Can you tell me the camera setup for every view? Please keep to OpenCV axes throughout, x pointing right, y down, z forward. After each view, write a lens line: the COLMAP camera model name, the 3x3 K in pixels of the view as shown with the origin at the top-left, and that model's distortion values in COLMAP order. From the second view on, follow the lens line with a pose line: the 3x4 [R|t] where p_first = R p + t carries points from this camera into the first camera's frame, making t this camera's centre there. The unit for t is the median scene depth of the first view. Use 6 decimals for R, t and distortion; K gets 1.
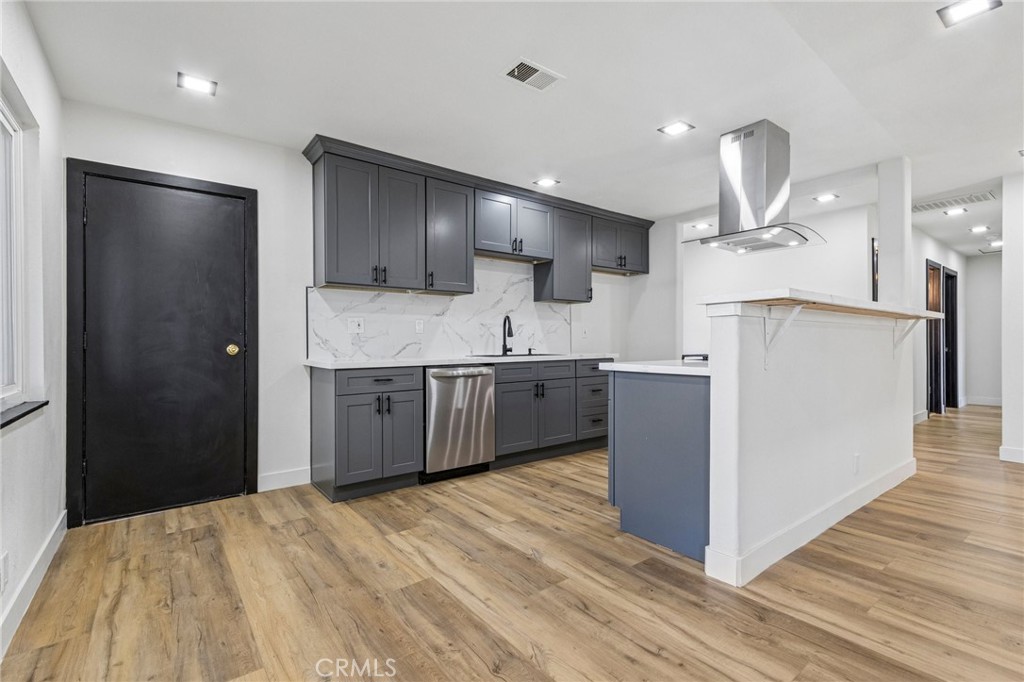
lens RADIAL K [[461.6, 0, 511.3], [0, 461.6, 341.8], [0, 0, 1]] dist [0.003863, -0.001070]
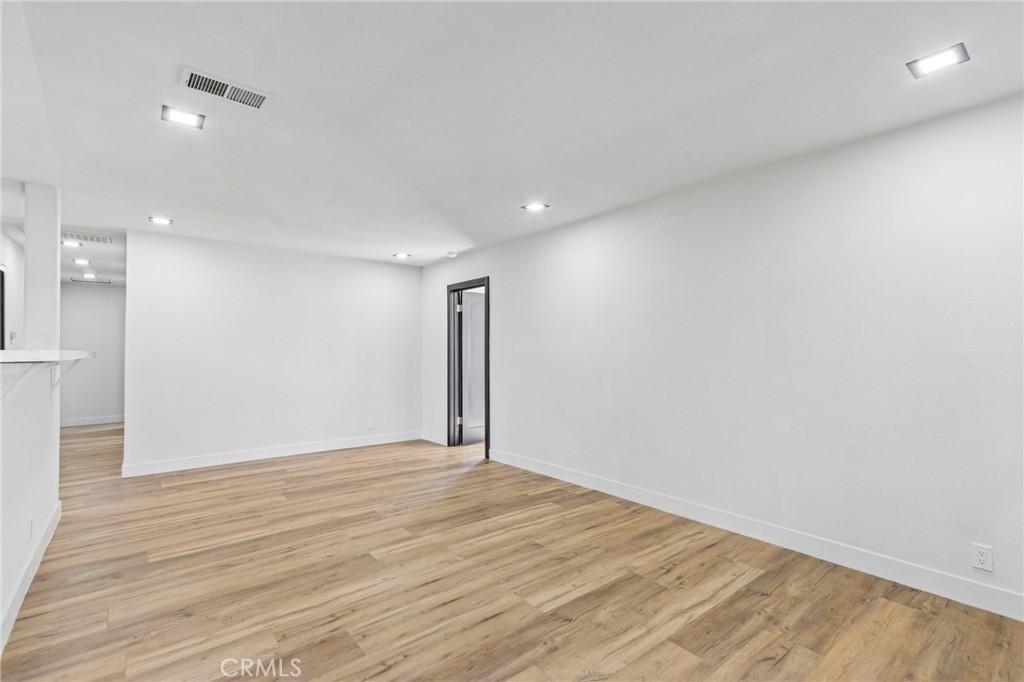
lens RADIAL K [[461.6, 0, 512.1], [0, 461.6, 342.1], [0, 0, 1]] dist [0.003863, -0.001070]
pose [[-0.035824, 0.020211, 0.999154, -0.203812], [0.007169, 0.999775, -0.019967, -0.081726], [-0.999332, 0.006448, -0.035961, 0.146218]]
